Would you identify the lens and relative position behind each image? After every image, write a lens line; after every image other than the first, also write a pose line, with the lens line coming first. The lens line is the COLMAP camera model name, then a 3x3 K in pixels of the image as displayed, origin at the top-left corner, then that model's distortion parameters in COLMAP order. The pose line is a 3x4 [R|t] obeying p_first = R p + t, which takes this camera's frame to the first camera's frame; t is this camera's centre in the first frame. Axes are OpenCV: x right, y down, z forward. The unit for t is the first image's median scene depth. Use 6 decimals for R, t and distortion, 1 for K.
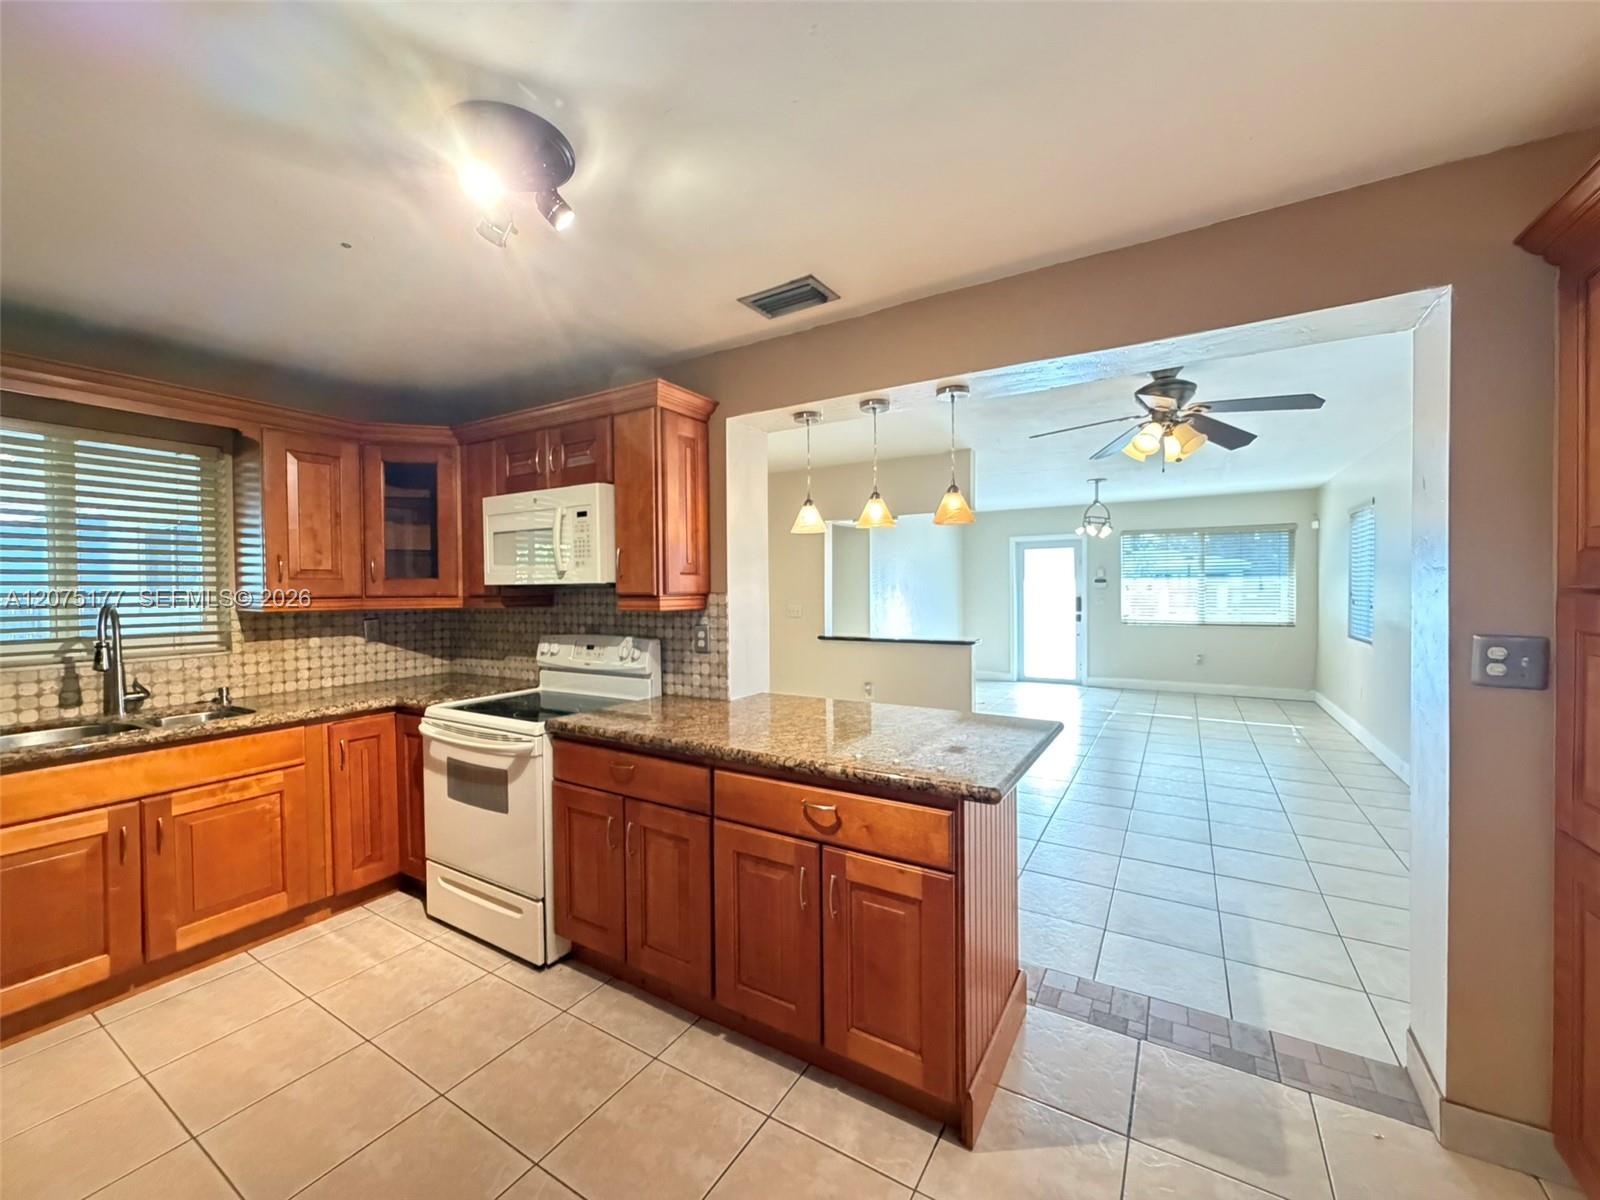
lens RADIAL K [[637.7, 0, 796.6], [0, 637.7, 599.0], [0, 0, 1]] dist [-0.000380, -0.000601]
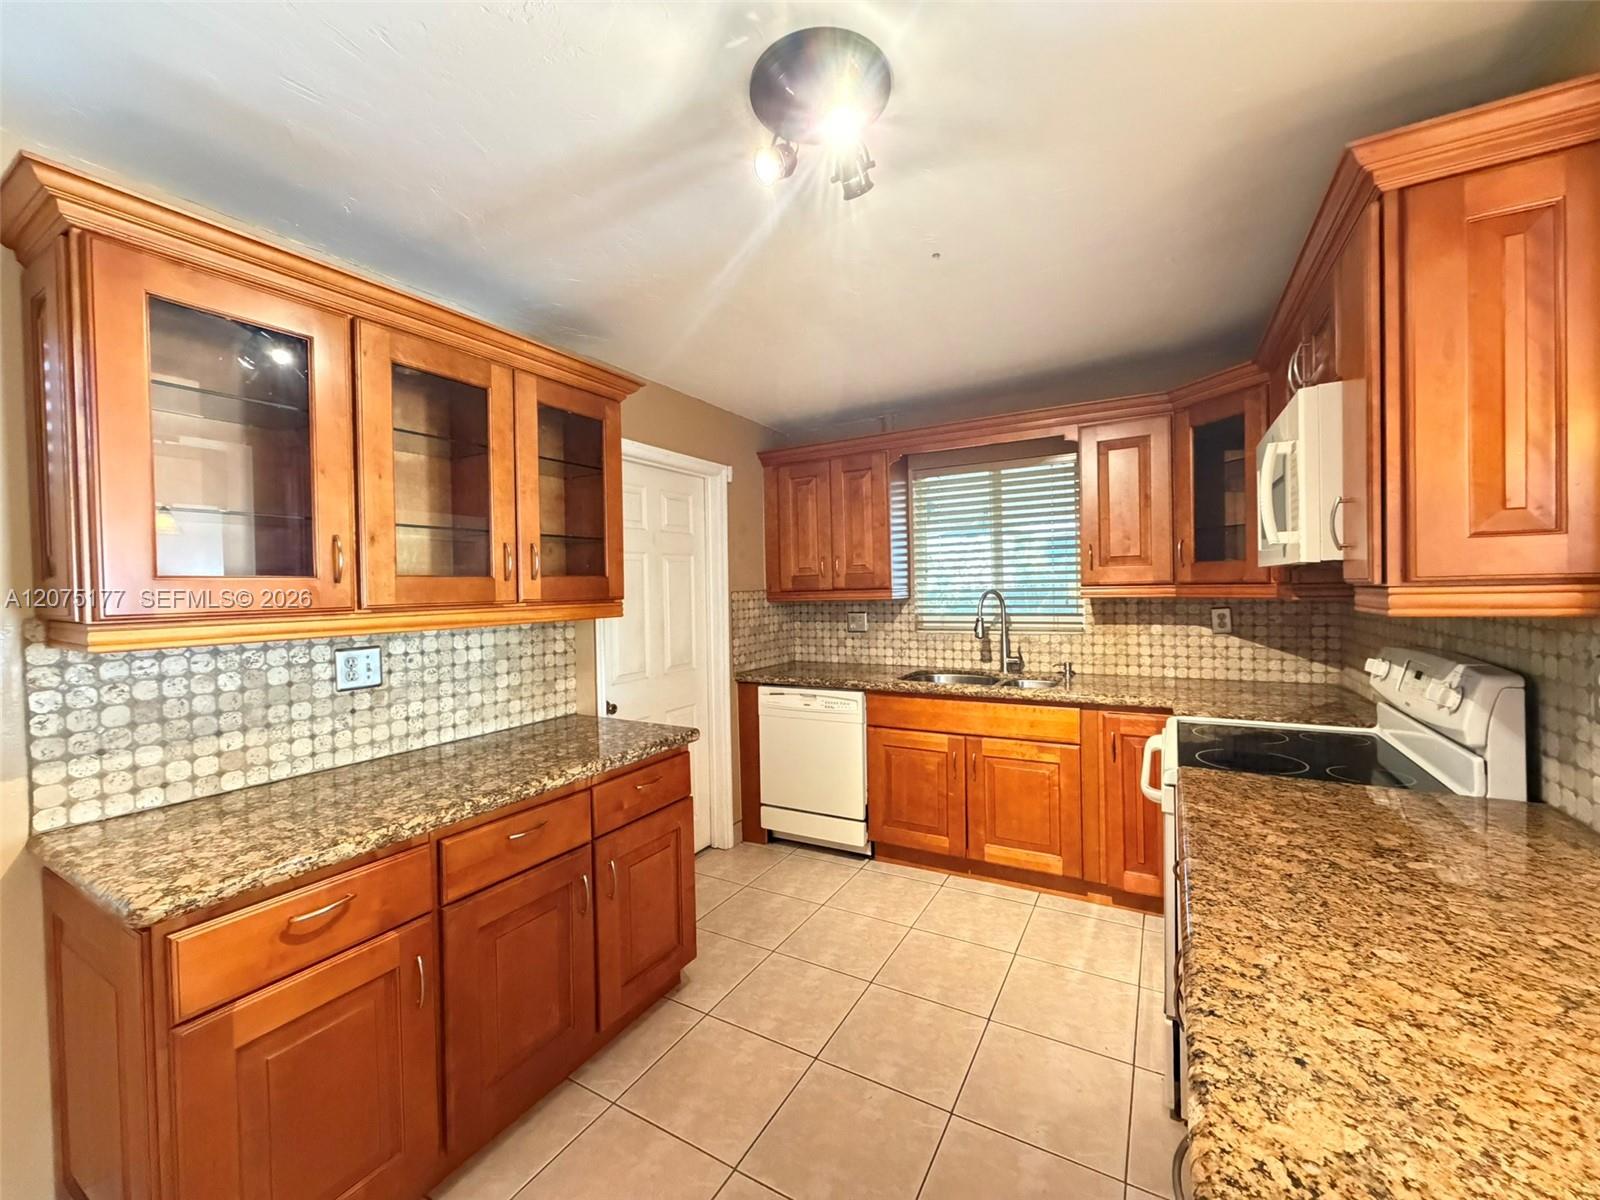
lens RADIAL K [[637.7, 0, 796.4], [0, 637.7, 600.0], [0, 0, 1]] dist [-0.000380, -0.000601]
pose [[0.018751, 0.027681, -0.999441, 0.231494], [0.005918, 0.999596, 0.027796, -0.008517], [0.999807, -0.006436, 0.018580, 0.475401]]
